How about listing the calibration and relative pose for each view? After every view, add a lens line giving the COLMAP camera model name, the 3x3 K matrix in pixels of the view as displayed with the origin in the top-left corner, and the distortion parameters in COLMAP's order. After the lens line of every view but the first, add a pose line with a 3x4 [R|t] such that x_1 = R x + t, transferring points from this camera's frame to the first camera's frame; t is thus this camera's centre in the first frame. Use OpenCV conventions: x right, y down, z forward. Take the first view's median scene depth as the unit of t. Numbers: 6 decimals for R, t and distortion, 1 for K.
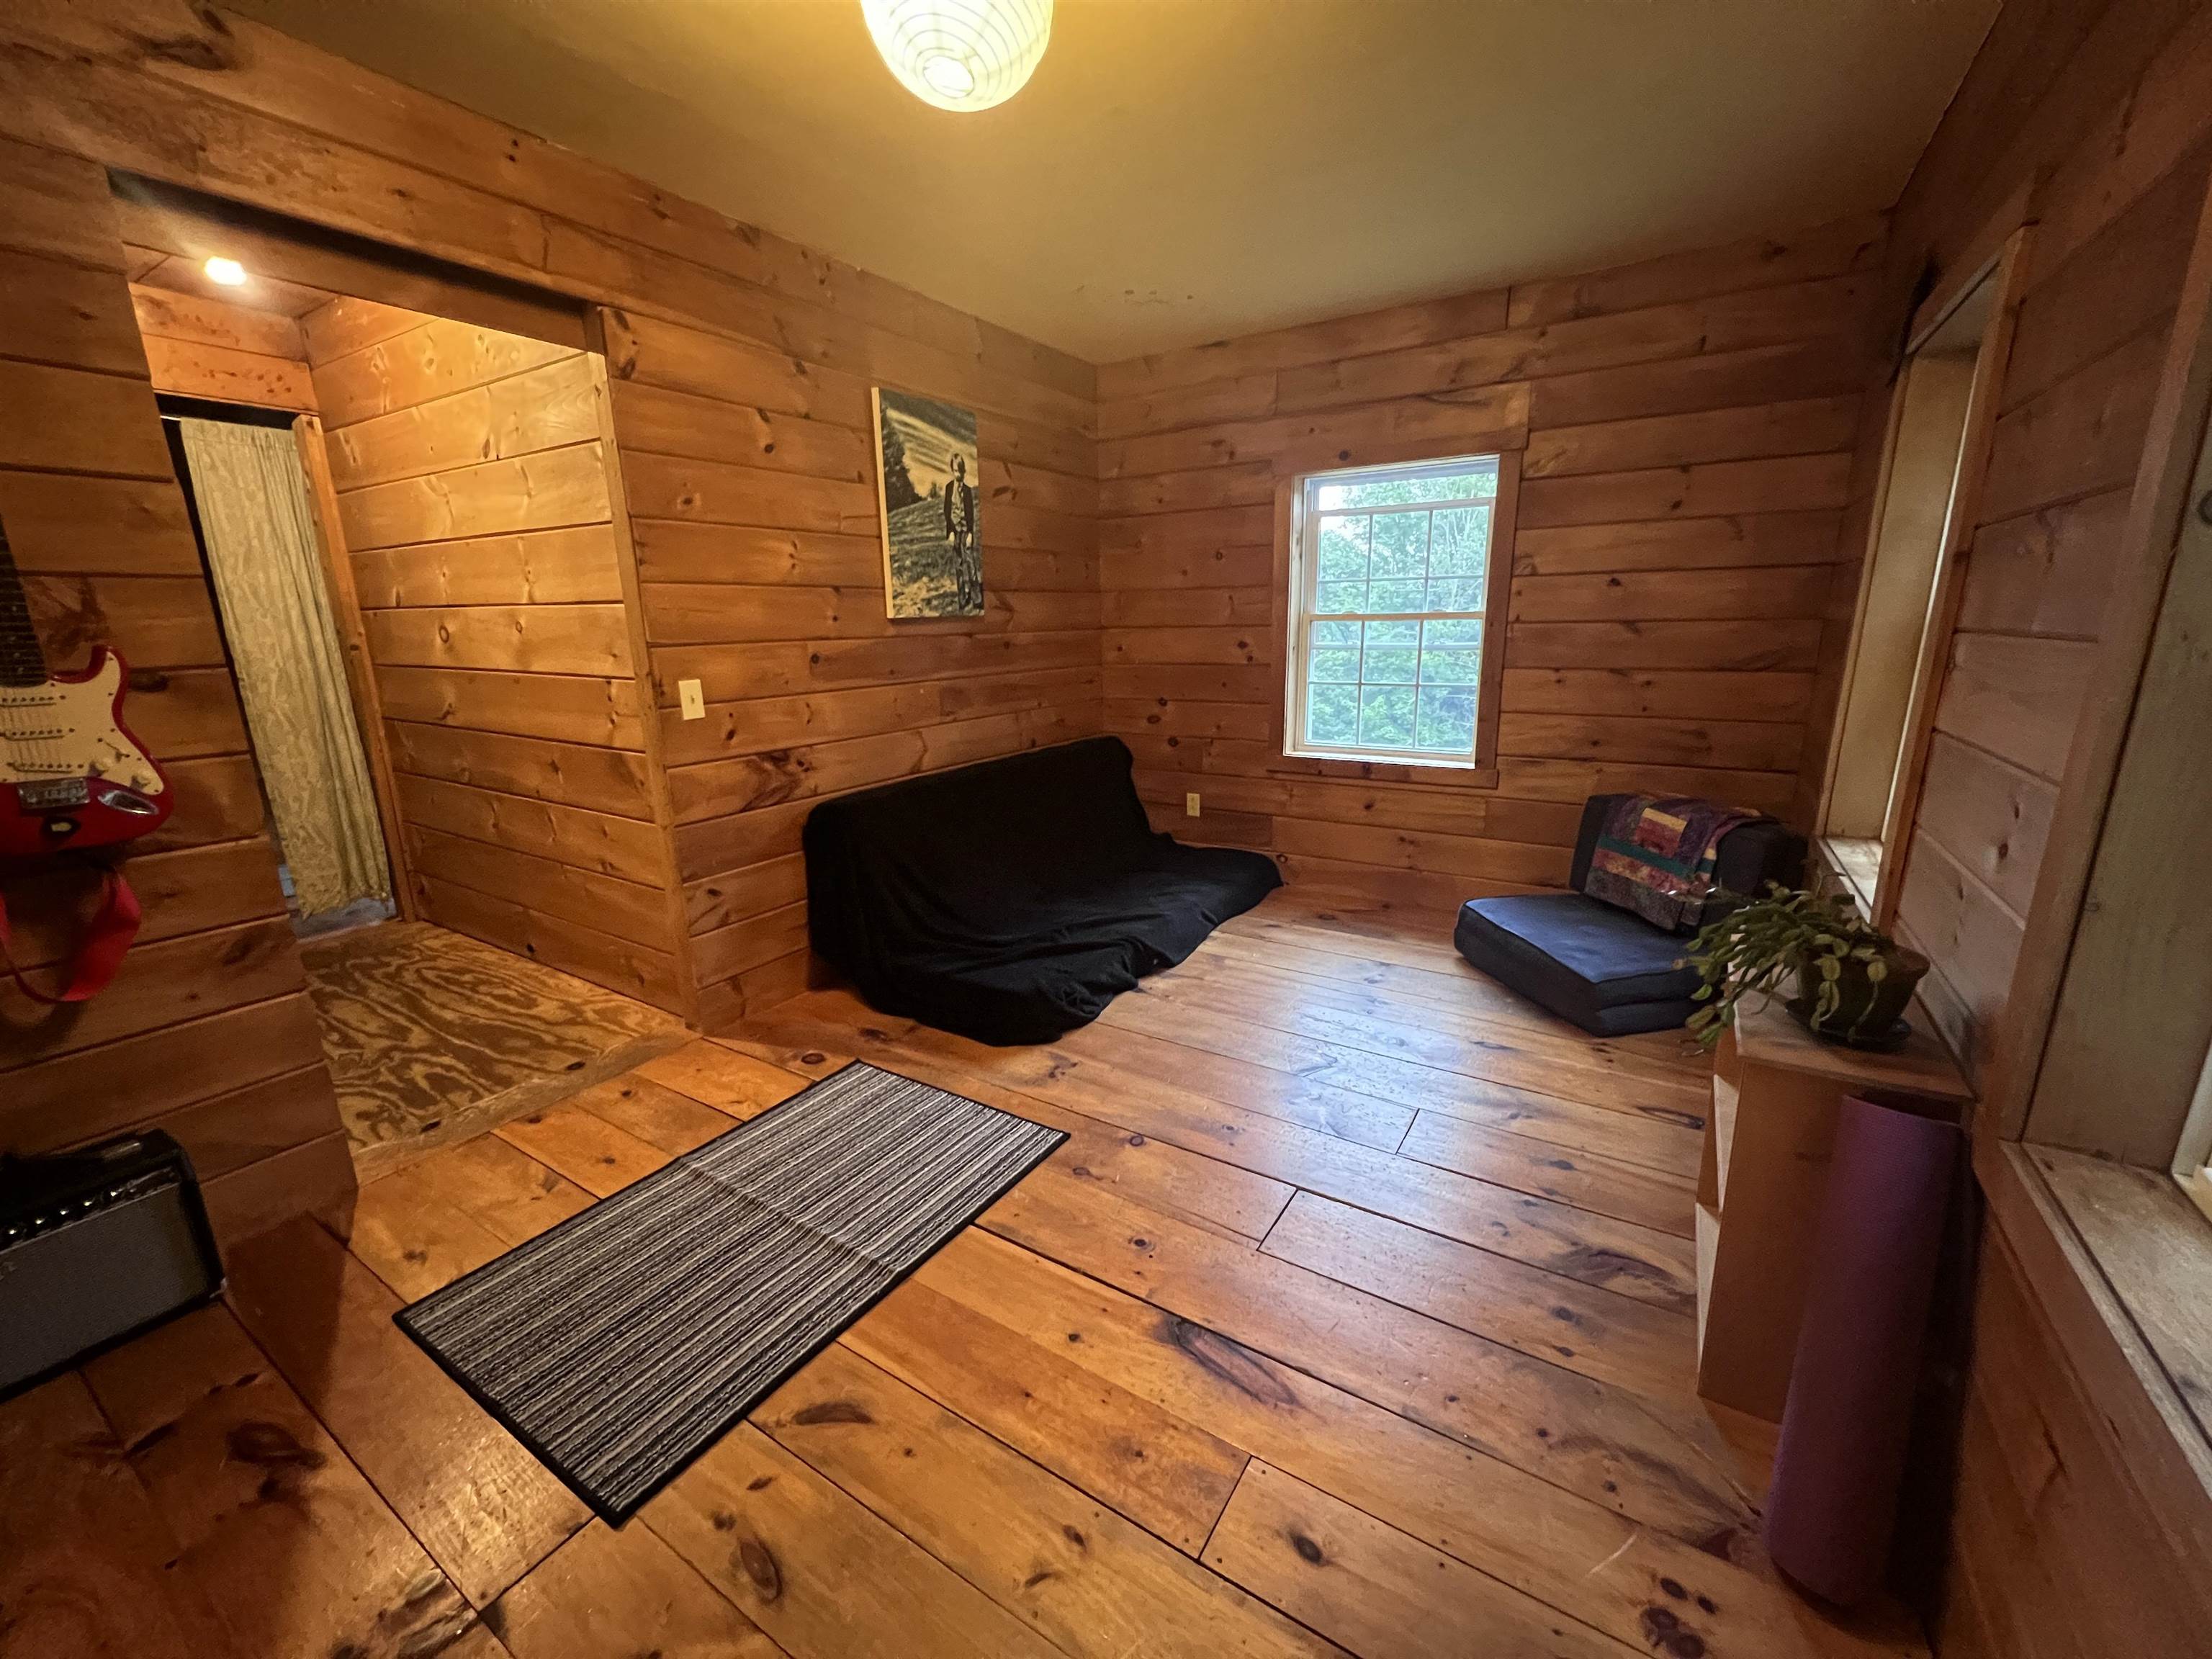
lens RADIAL K [[885.5, 0, 1099.2], [0, 885.5, 833.6], [0, 0, 1]] dist [-0.002341, 0.000784]
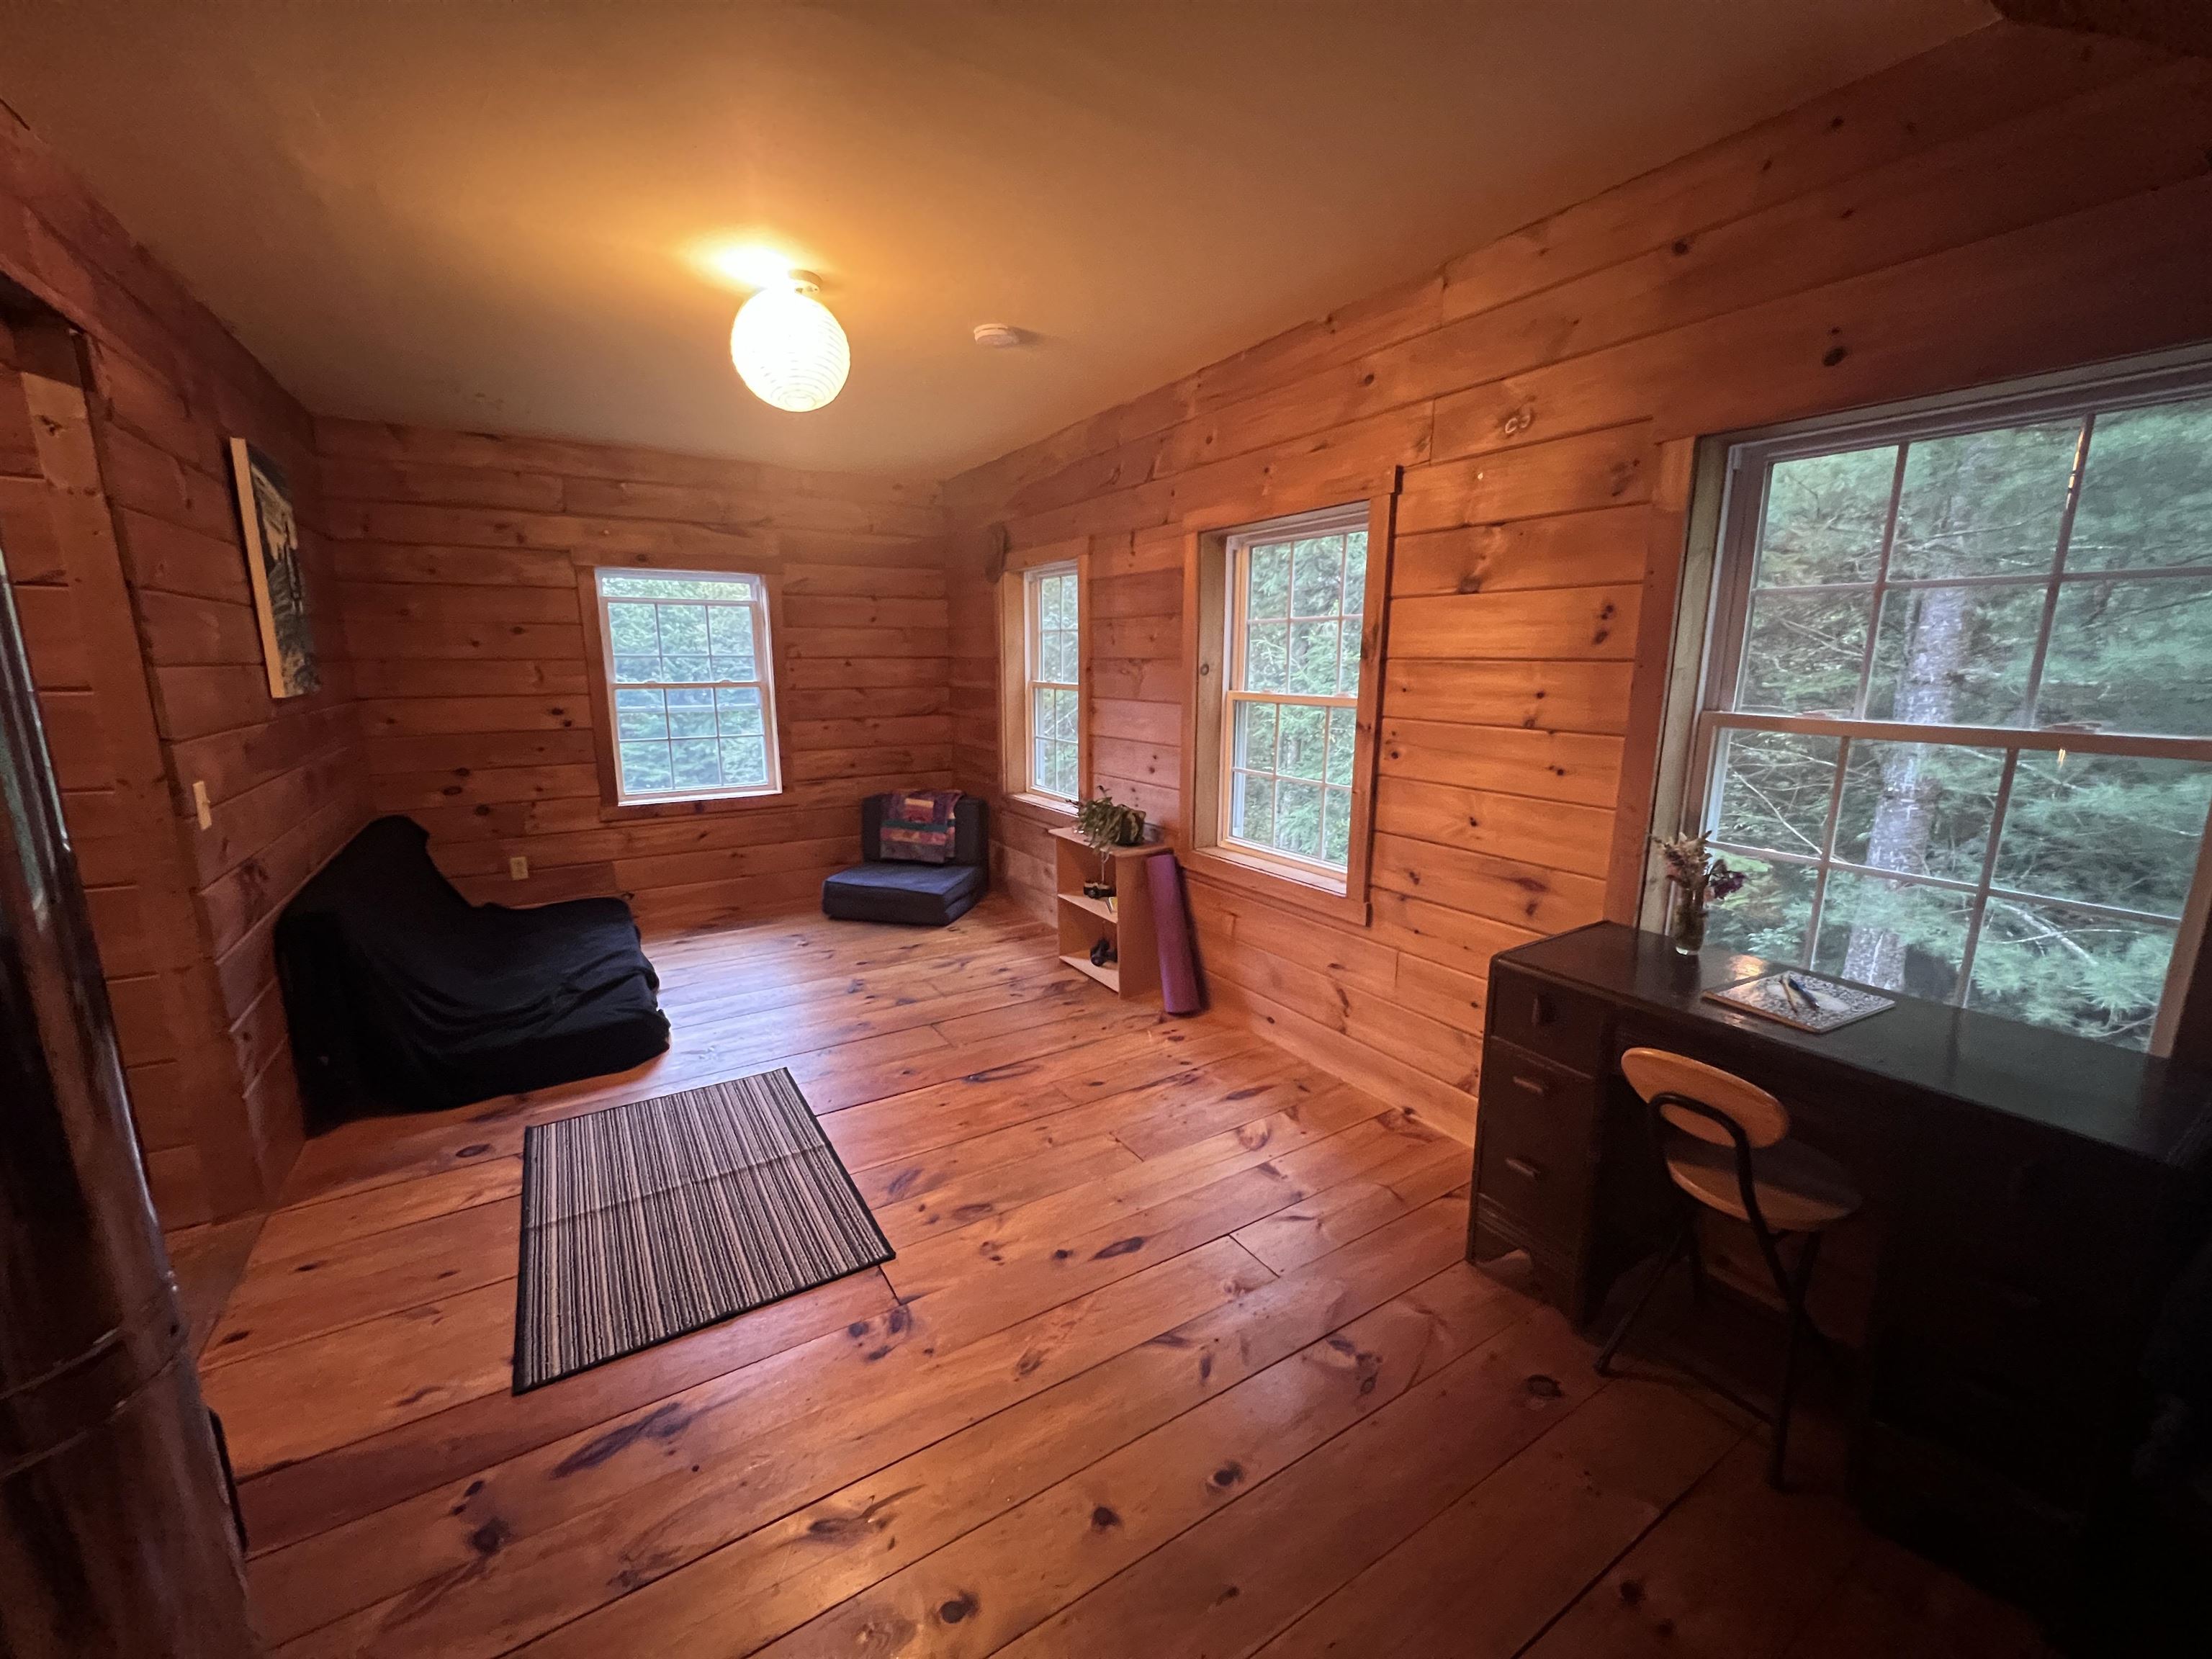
lens RADIAL K [[885.5, 0, 1109.6], [0, 885.5, 834.3], [0, 0, 1]] dist [-0.002341, 0.000784]
pose [[0.433062, -0.161922, 0.886701, -0.675644], [0.207467, 0.975226, 0.076761, -0.011168], [-0.877163, 0.150719, 0.455927, -0.088201]]
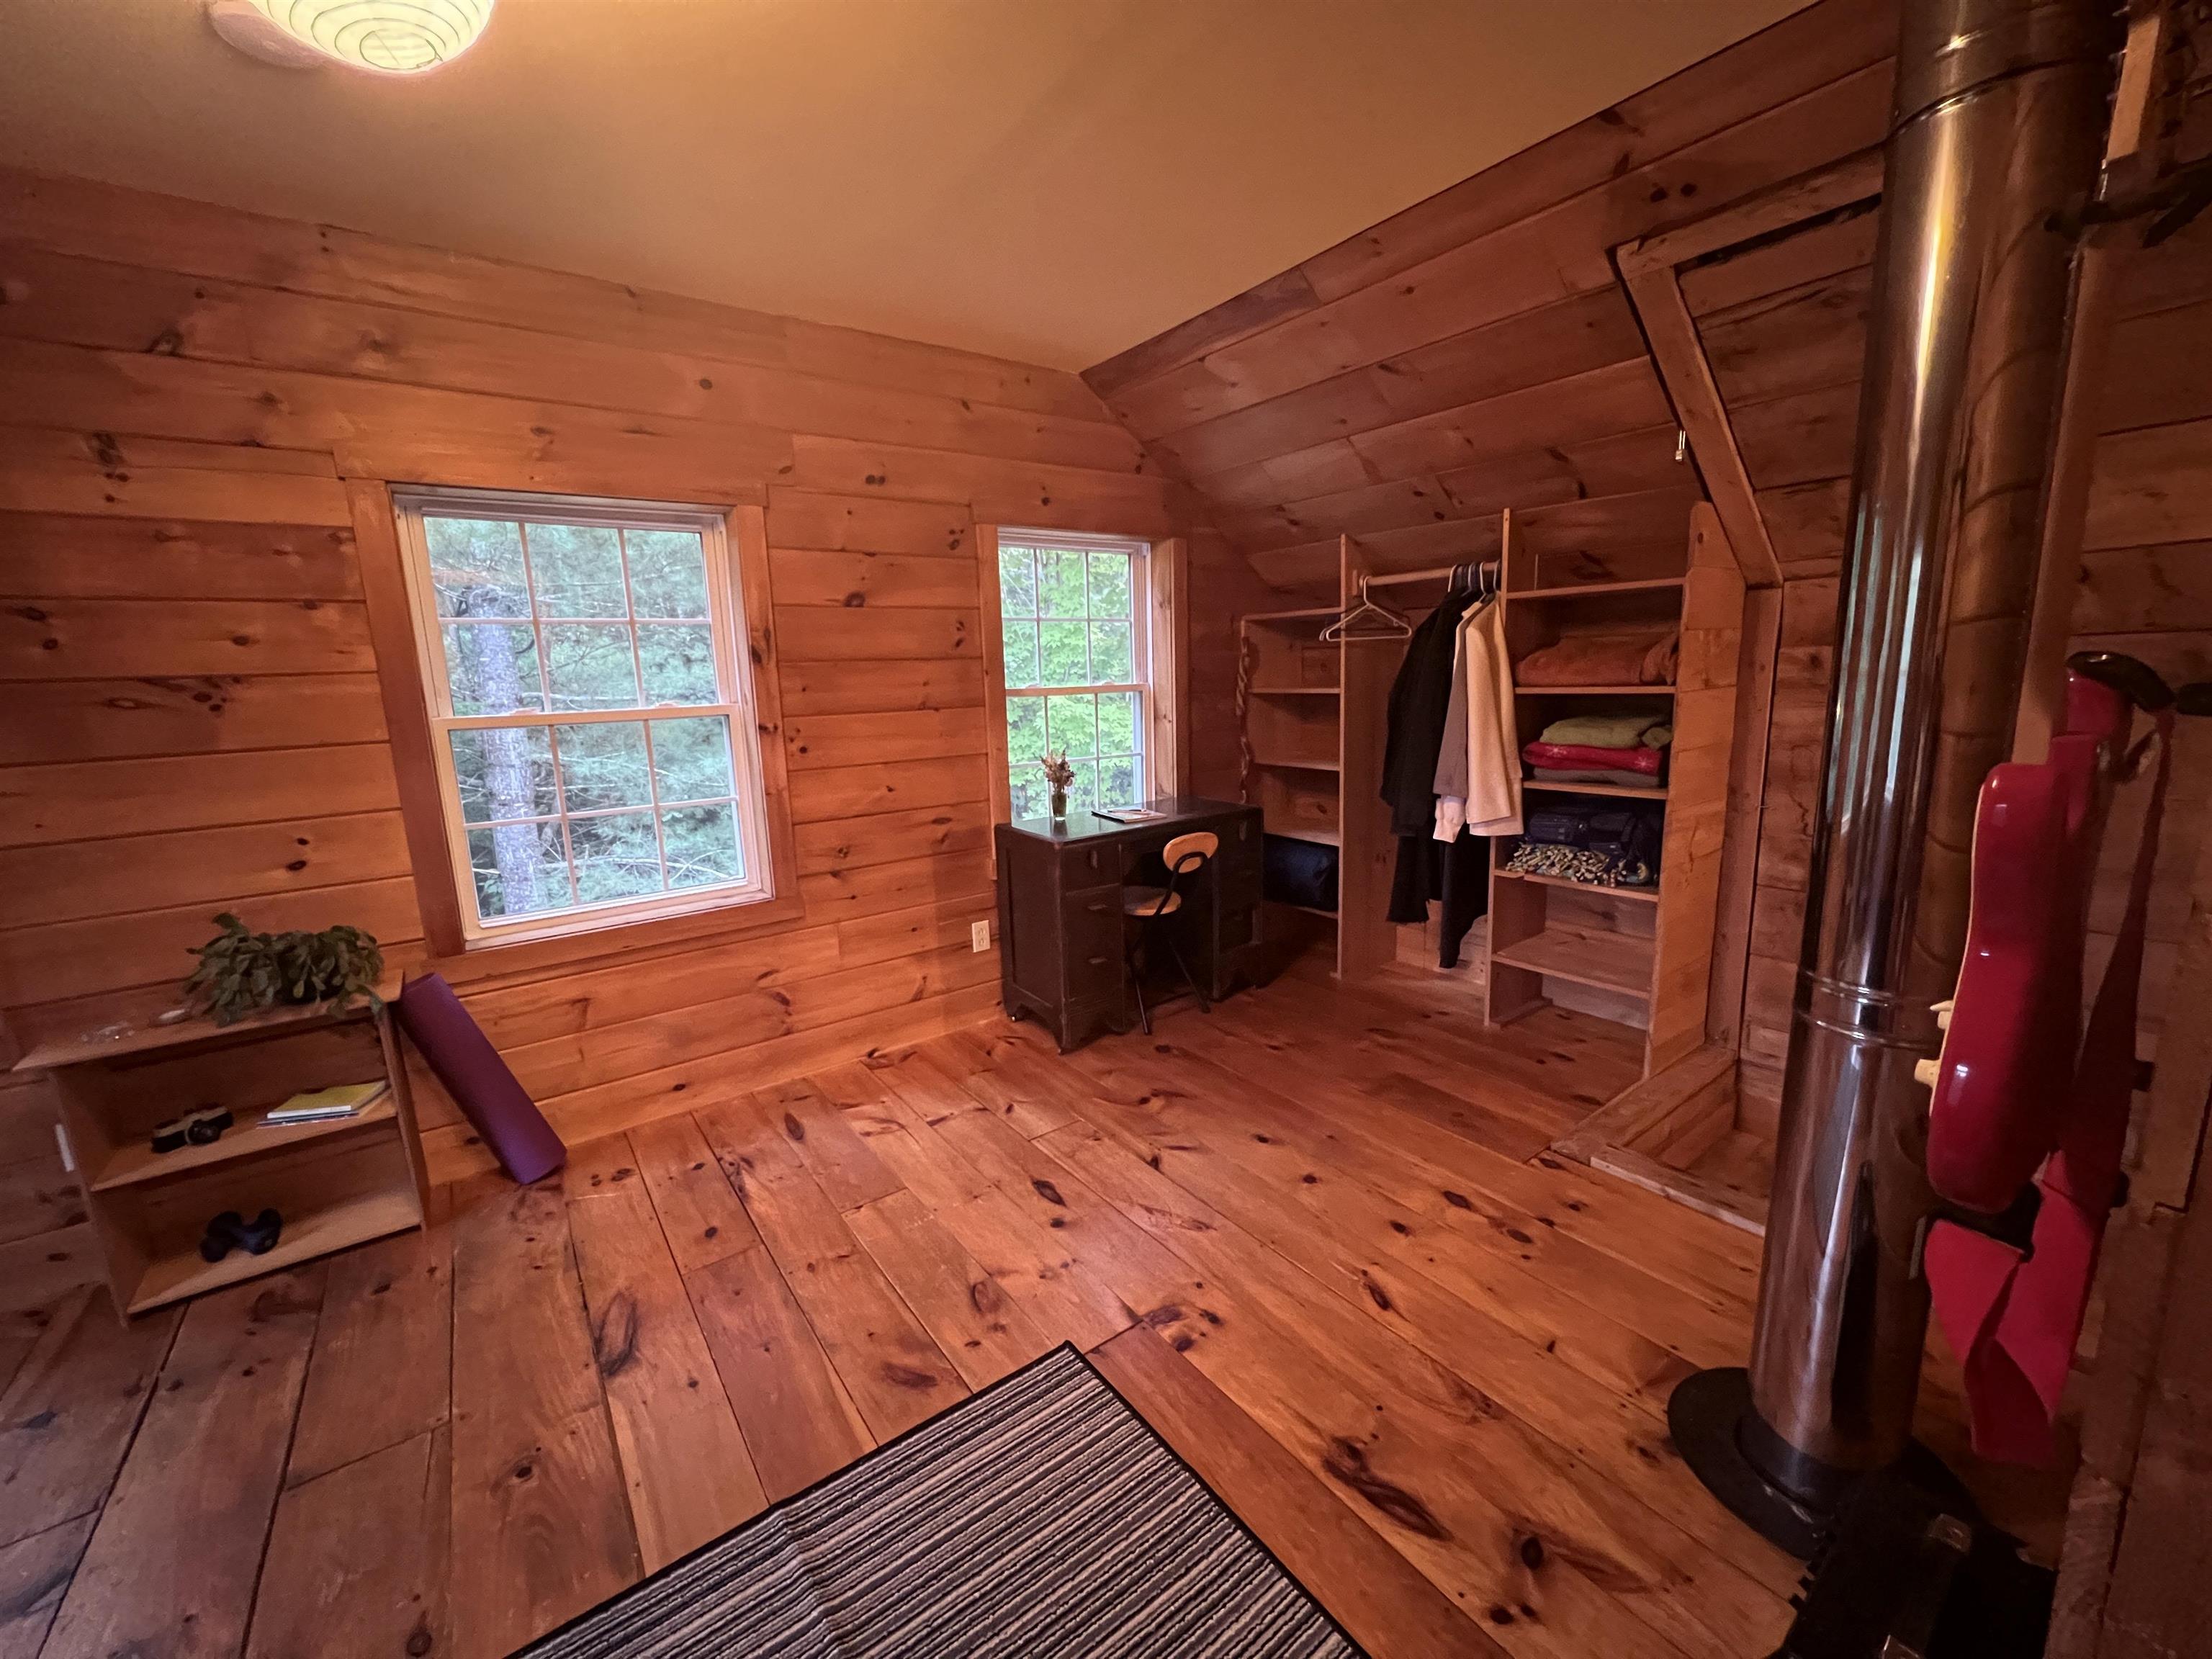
lens RADIAL K [[885.5, 0, 1108.9], [0, 885.5, 829.6], [0, 0, 1]] dist [-0.002341, 0.000784]
pose [[-0.930720, -0.020613, 0.365152, -0.436109], [0.132469, 0.911619, 0.389106, -0.198079], [-0.340900, 0.410520, -0.845731, 0.725088]]
